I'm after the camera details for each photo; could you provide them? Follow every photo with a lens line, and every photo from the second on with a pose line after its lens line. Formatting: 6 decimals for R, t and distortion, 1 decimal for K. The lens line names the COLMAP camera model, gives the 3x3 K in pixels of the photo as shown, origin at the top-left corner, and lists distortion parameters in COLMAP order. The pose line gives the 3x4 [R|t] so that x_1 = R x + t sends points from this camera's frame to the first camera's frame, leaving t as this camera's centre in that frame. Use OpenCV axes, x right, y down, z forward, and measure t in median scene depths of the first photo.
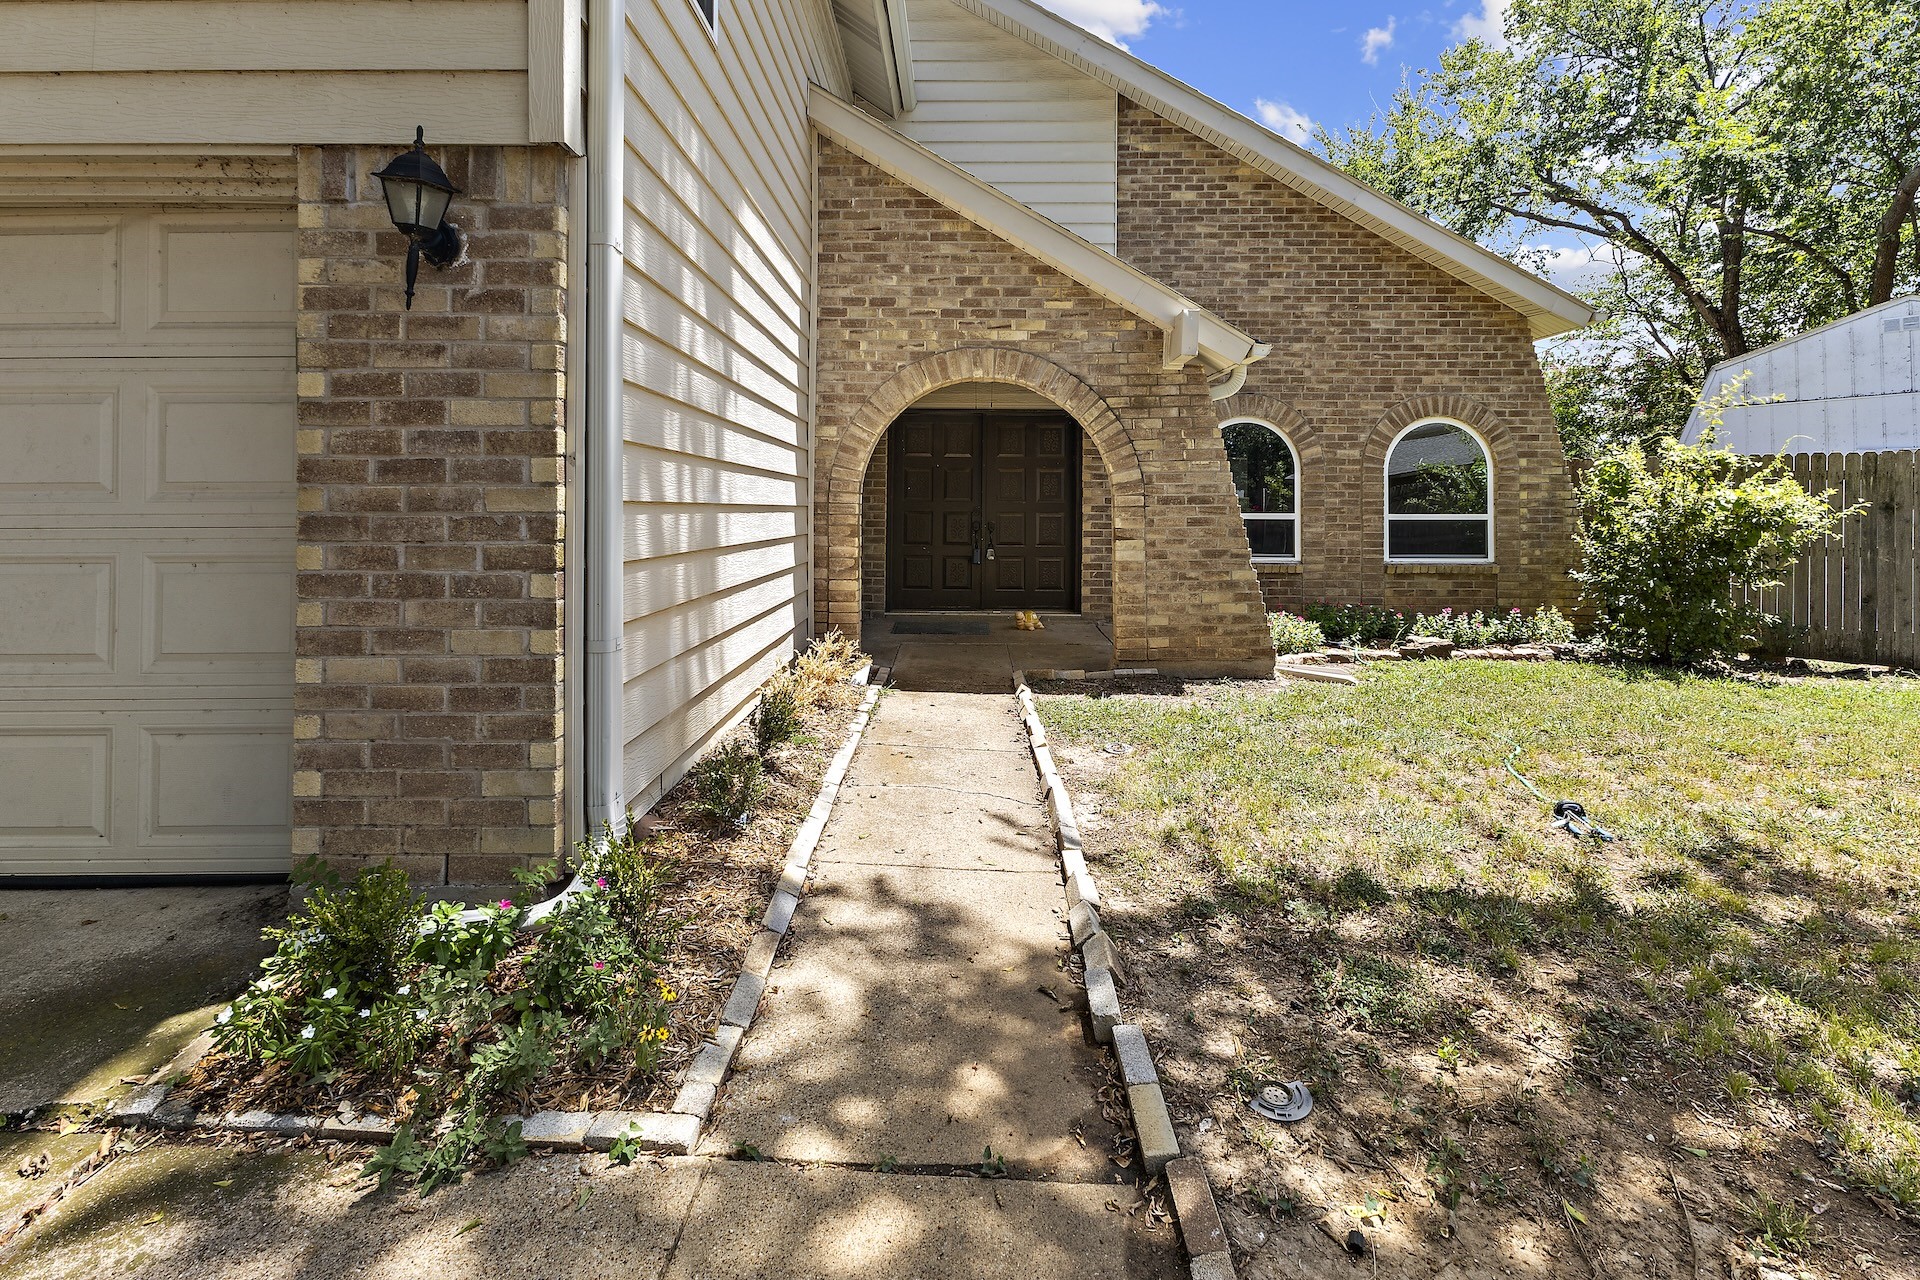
lens RADIAL K [[875.8, 0, 928.6], [0, 875.8, 511.9], [0, 0, 1]] dist [0.013780, -0.004921]
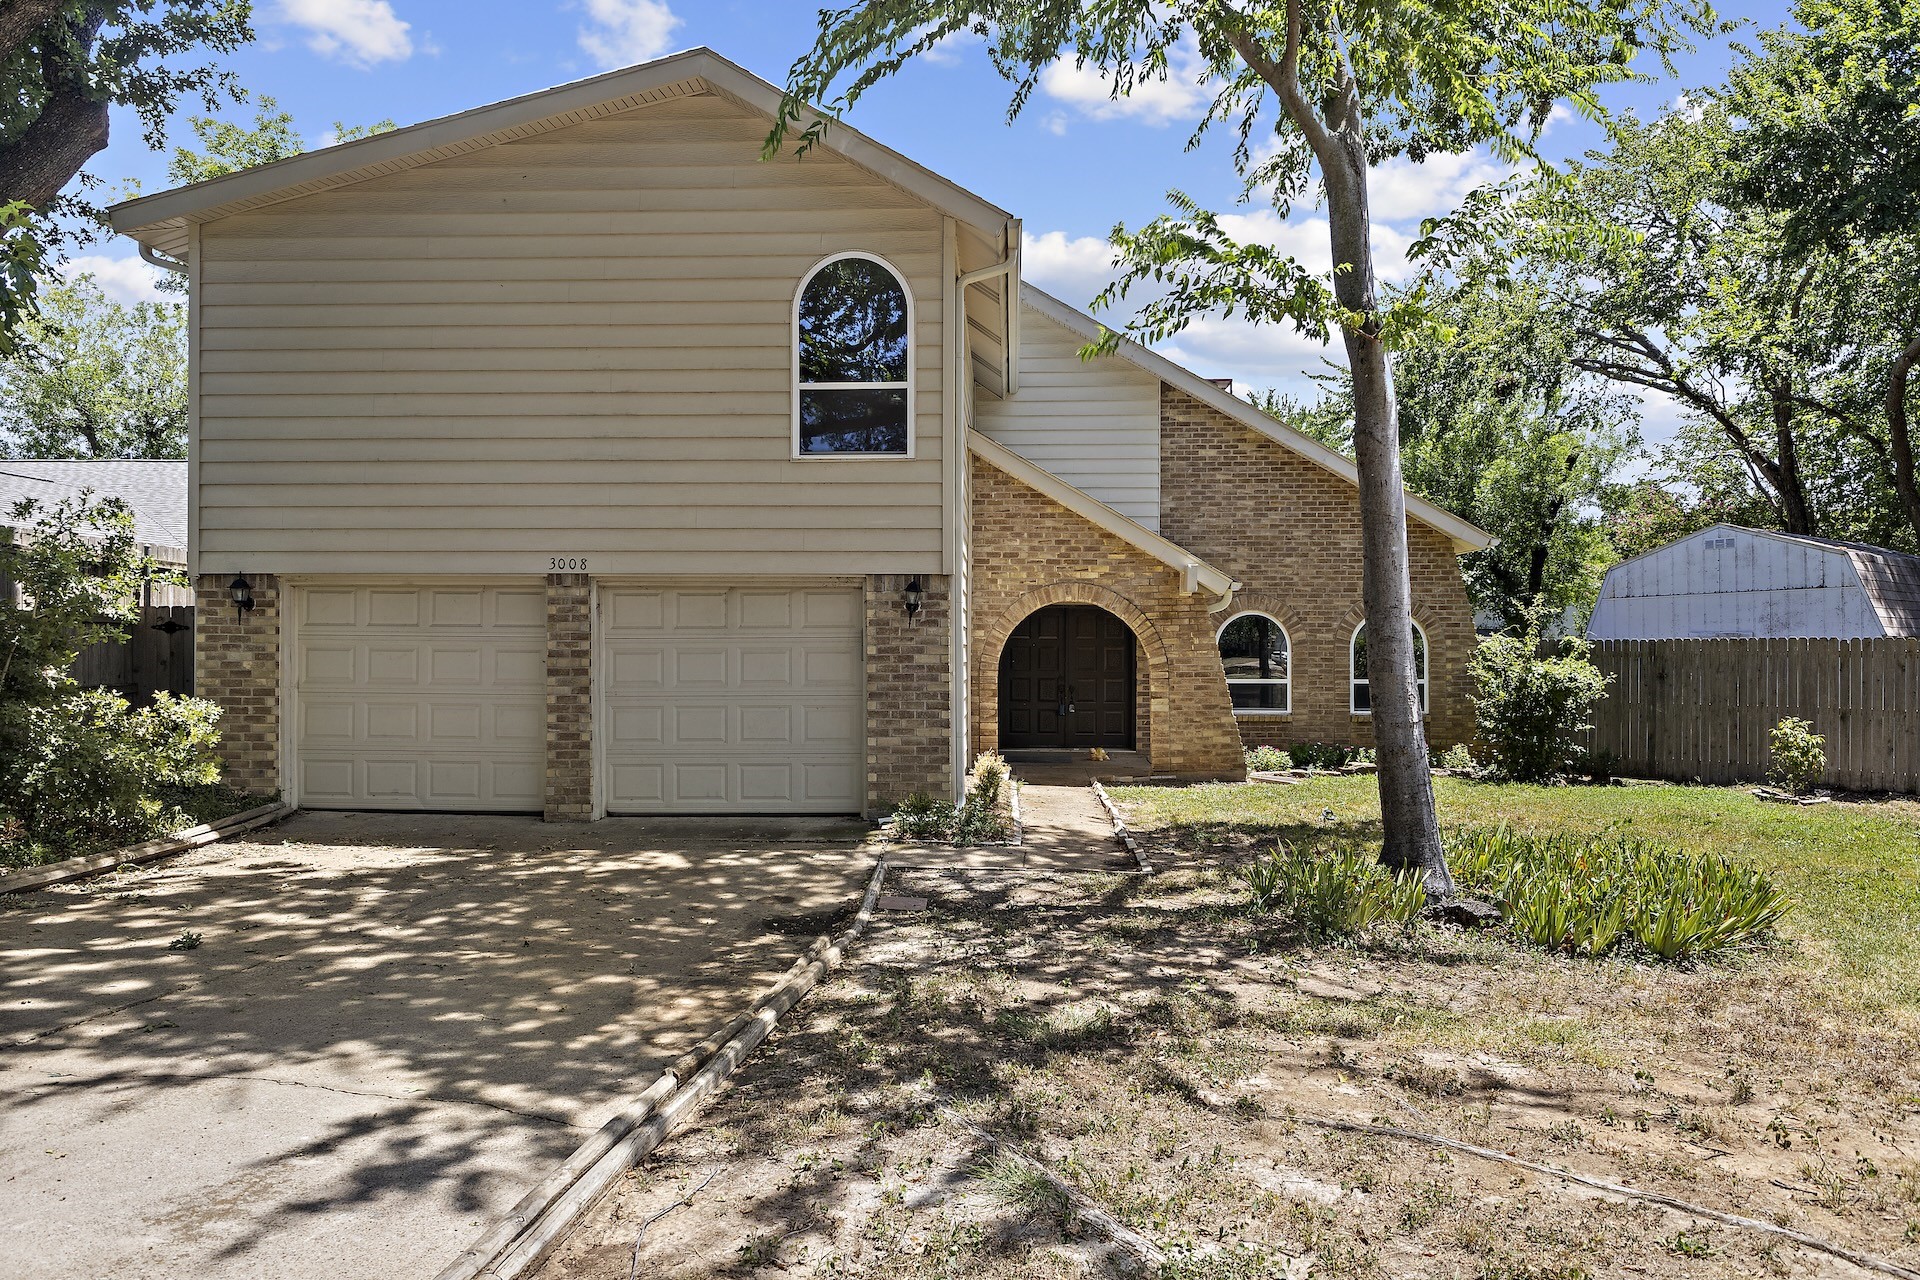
lens RADIAL K [[1309.8, 0, 961.8], [0, 1309.8, 631.2], [0, 0, 1]] dist [-0.021907, -0.000460]
pose [[0.999907, 0.000308, 0.013634, -0.133569], [-0.000084, 0.999864, -0.016463, -0.040637], [-0.013637, 0.016460, 0.999772, -1.098639]]
